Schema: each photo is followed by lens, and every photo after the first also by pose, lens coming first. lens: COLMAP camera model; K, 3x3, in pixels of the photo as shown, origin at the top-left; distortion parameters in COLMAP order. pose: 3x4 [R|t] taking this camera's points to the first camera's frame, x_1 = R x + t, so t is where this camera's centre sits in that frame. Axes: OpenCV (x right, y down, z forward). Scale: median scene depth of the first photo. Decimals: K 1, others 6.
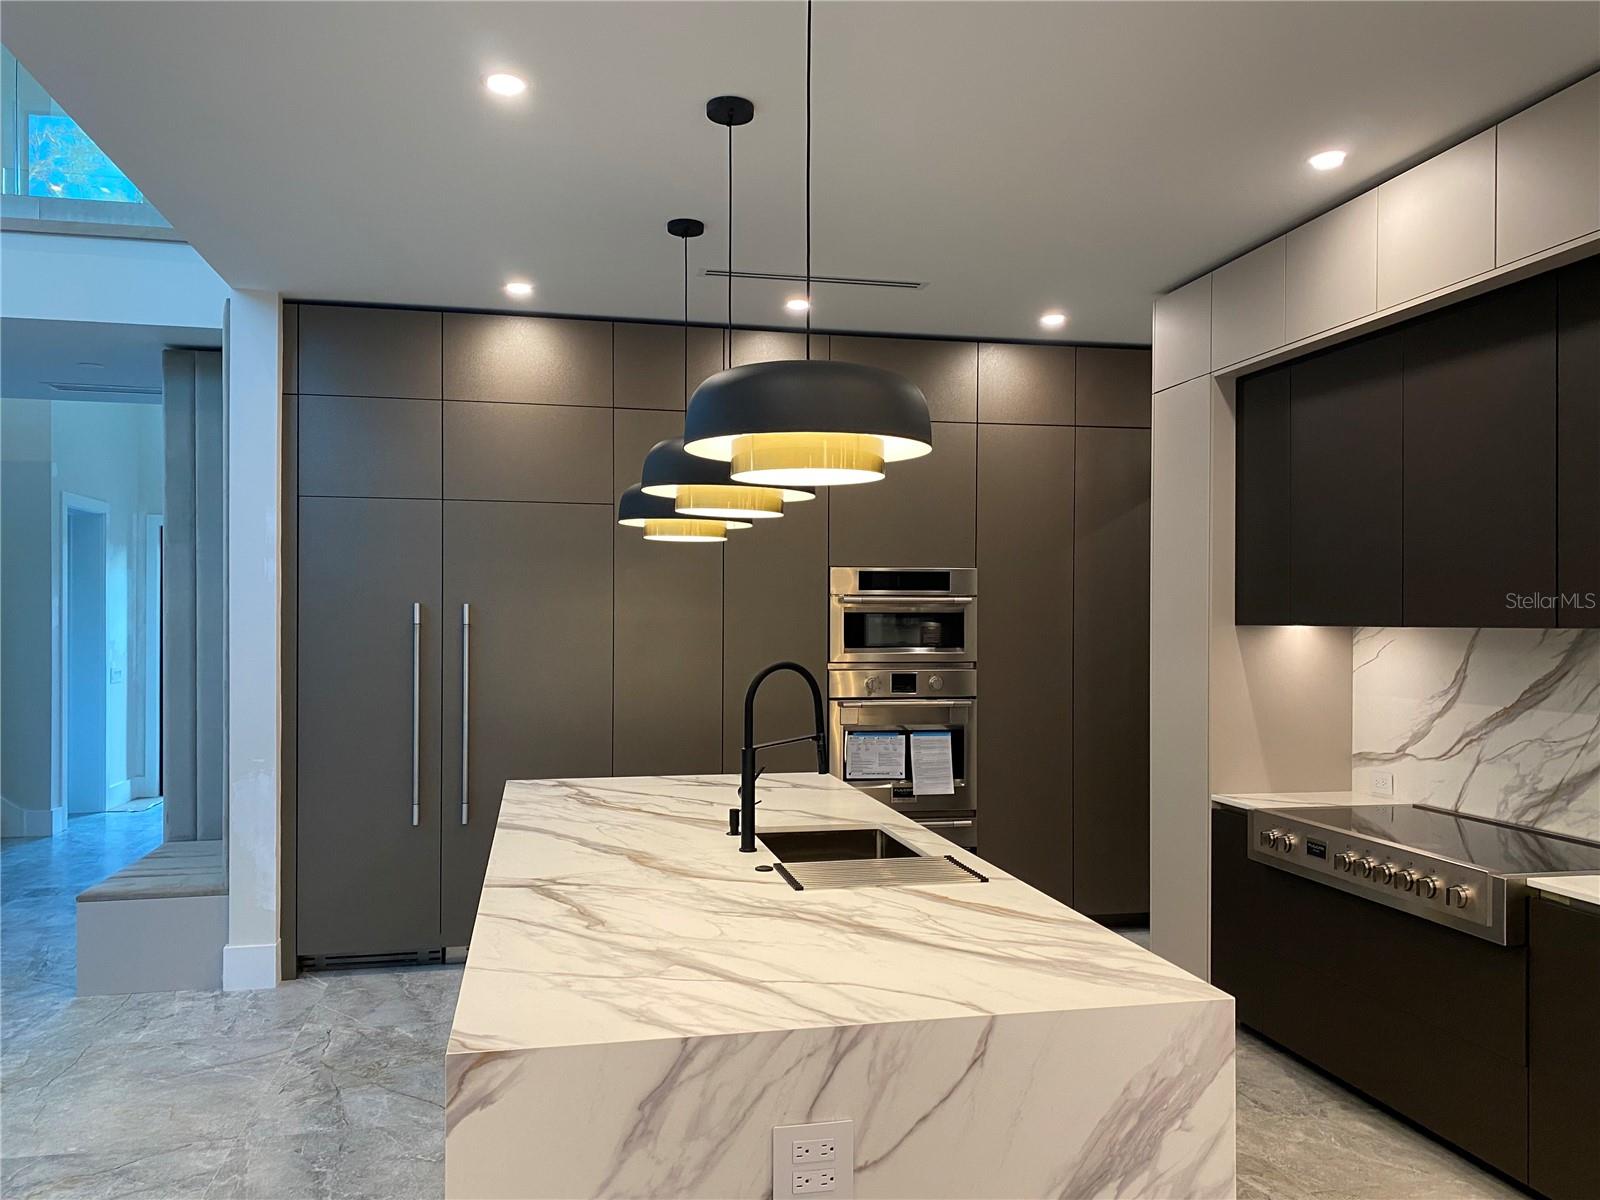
lens RADIAL K [[1215.2, 0, 793.5], [0, 1215.2, 611.7], [0, 0, 1]] dist [0.022197, -0.011522]
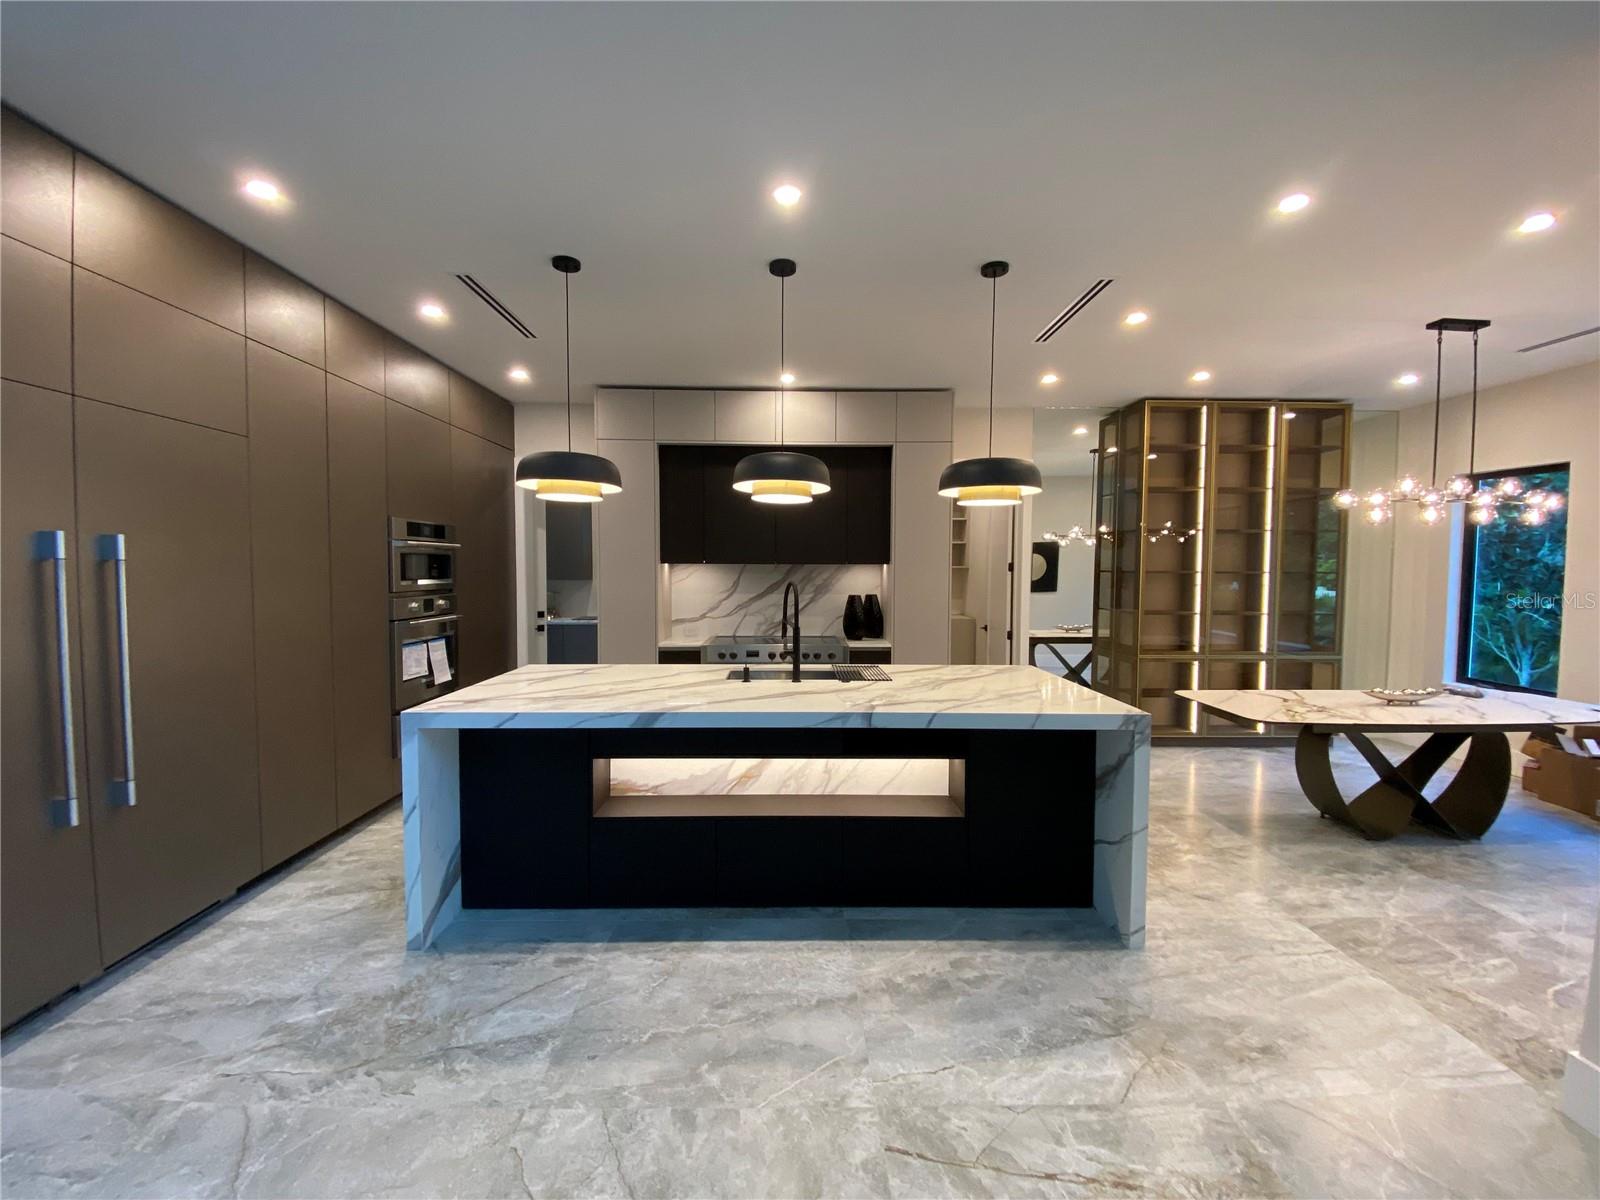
lens RADIAL K [[640.7, 0, 810.3], [0, 640.7, 601.0], [0, 0, 1]] dist [-0.036516, -0.001505]
pose [[0.168665, -0.052229, 0.984289, -0.719899], [-0.006093, 0.998521, 0.054028, 0.015890], [-0.985655, -0.015110, 0.168098, 0.597695]]
